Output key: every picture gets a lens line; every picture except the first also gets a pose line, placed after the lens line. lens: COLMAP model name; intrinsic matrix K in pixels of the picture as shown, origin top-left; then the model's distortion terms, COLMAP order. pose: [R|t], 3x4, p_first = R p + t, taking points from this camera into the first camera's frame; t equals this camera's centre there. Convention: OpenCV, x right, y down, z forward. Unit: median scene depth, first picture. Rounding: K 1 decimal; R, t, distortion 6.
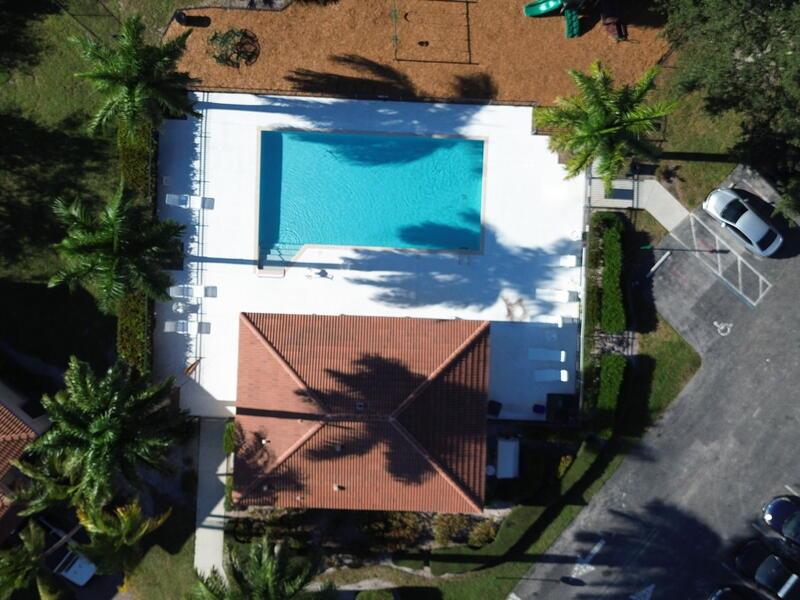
lens RADIAL K [[1135.6, 0, 407.3], [0, 1135.6, 293.9], [0, 0, 1]] dist [0.044682, 0.000000]
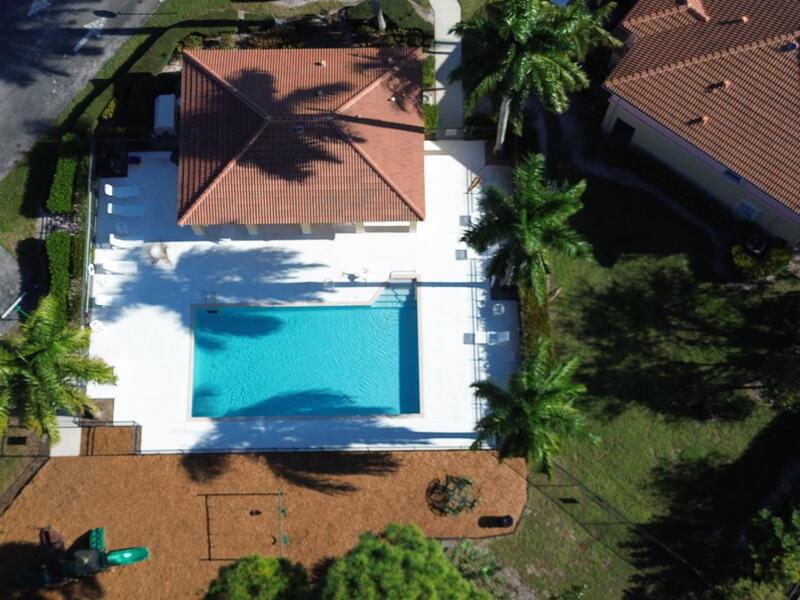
lens RADIAL K [[1135.6, 0, 407.3], [0, 1135.6, 317.1], [0, 0, 1]] dist [0.044682, 0.000000]
pose [[-0.998551, 0.048925, -0.022421, -0.099594], [-0.052825, -0.970675, 0.234518, -0.290698], [-0.010290, 0.235363, 0.971853, 0.032304]]
